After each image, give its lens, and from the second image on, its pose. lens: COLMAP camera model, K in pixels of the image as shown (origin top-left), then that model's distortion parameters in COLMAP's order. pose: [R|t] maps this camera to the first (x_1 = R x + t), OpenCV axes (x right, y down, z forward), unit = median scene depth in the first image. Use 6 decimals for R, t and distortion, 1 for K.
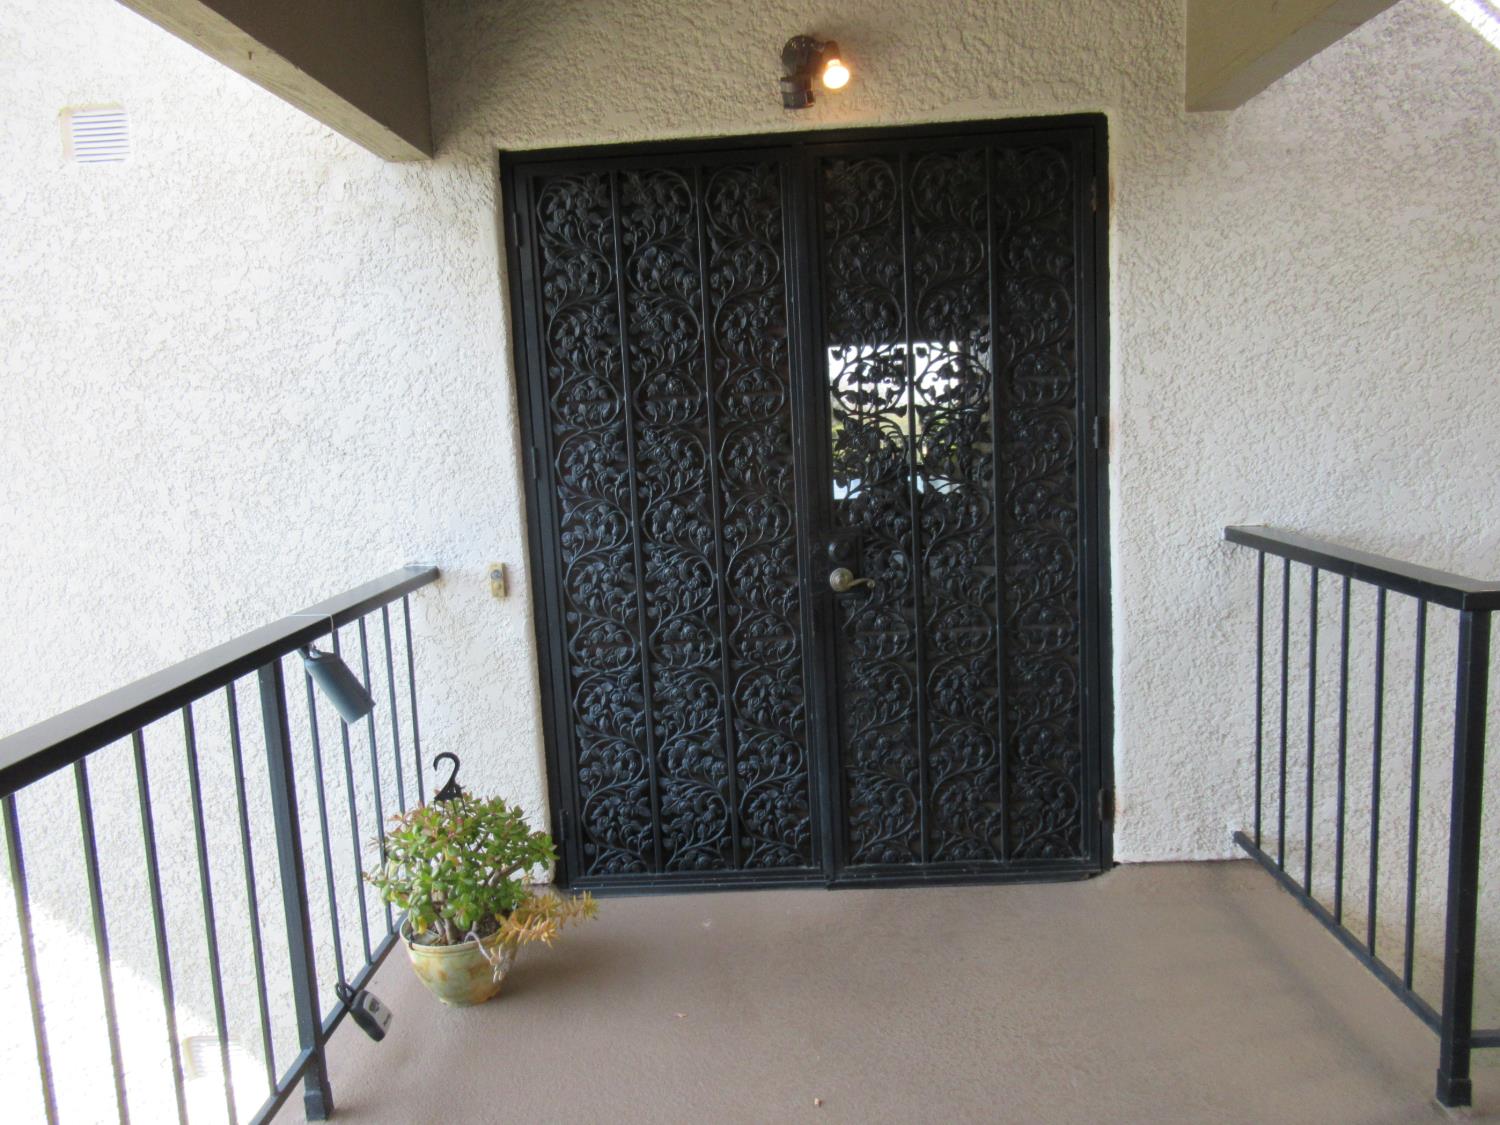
lens RADIAL K [[1122.9, 0, 752.7], [0, 1122.9, 555.9], [0, 0, 1]] dist [-0.005317, 0.005541]
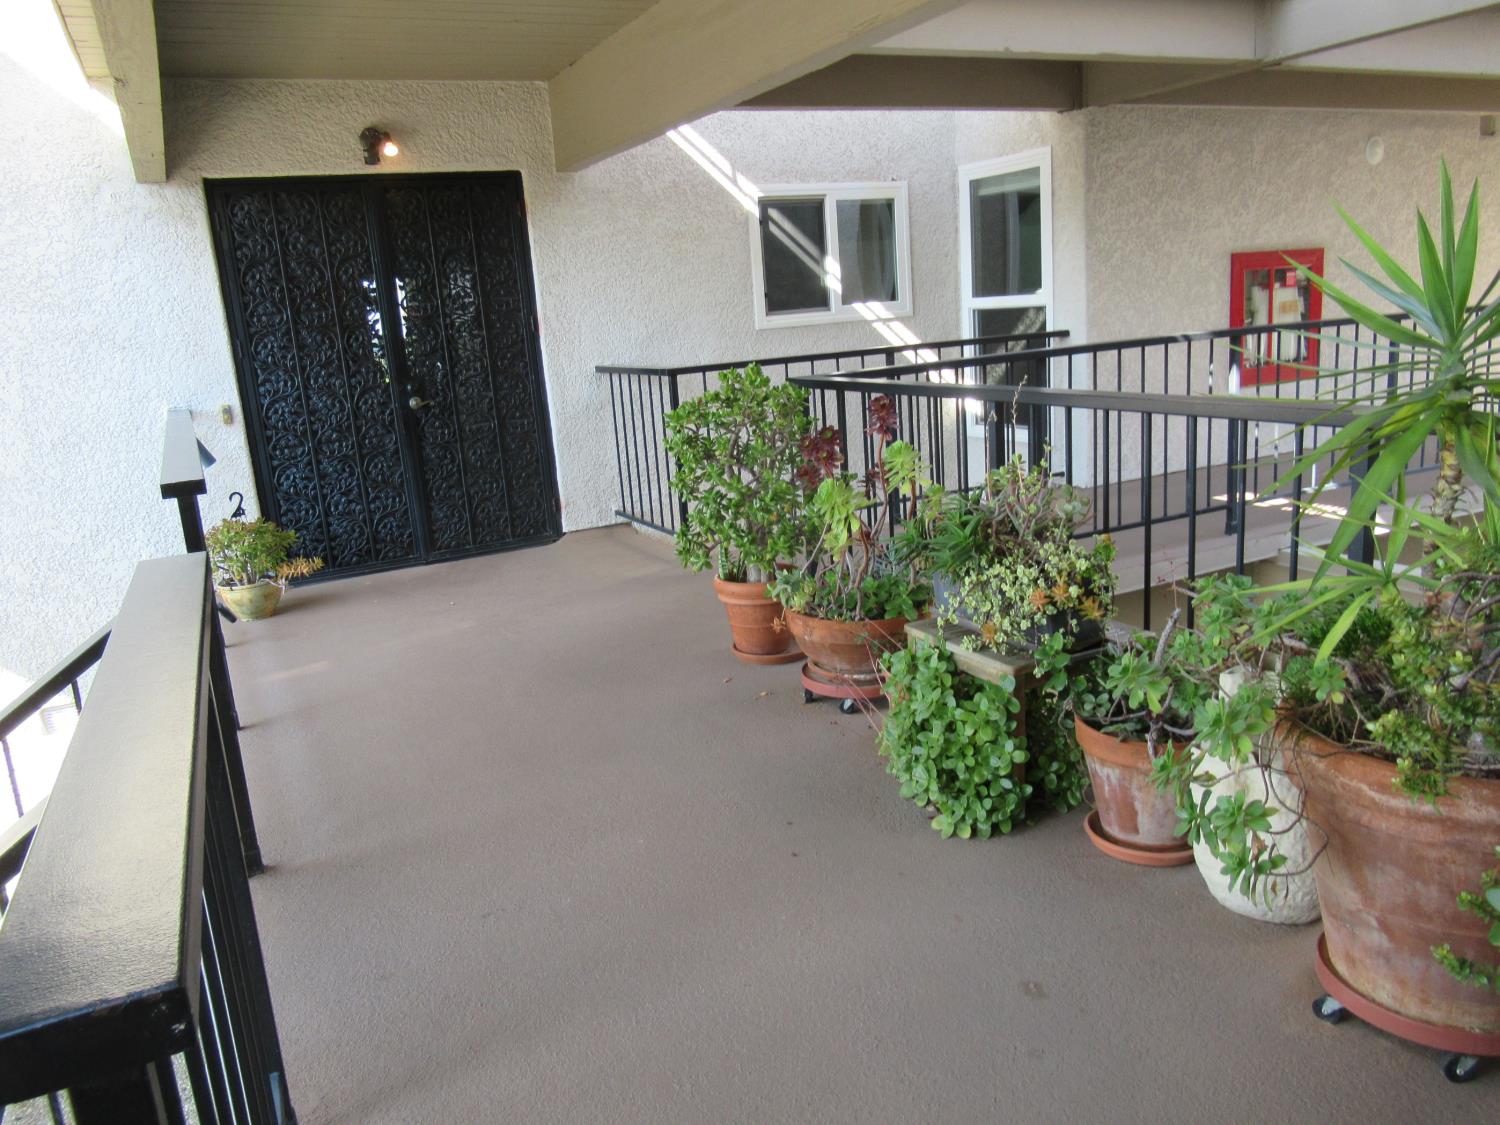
lens RADIAL K [[1122.9, 0, 745.4], [0, 1122.9, 561.3], [0, 0, 1]] dist [-0.005317, 0.005541]
pose [[0.881250, -0.123188, 0.456314, -0.345737], [0.095715, 0.991947, 0.082942, 0.189523], [-0.462857, -0.029416, 0.885945, -1.028128]]
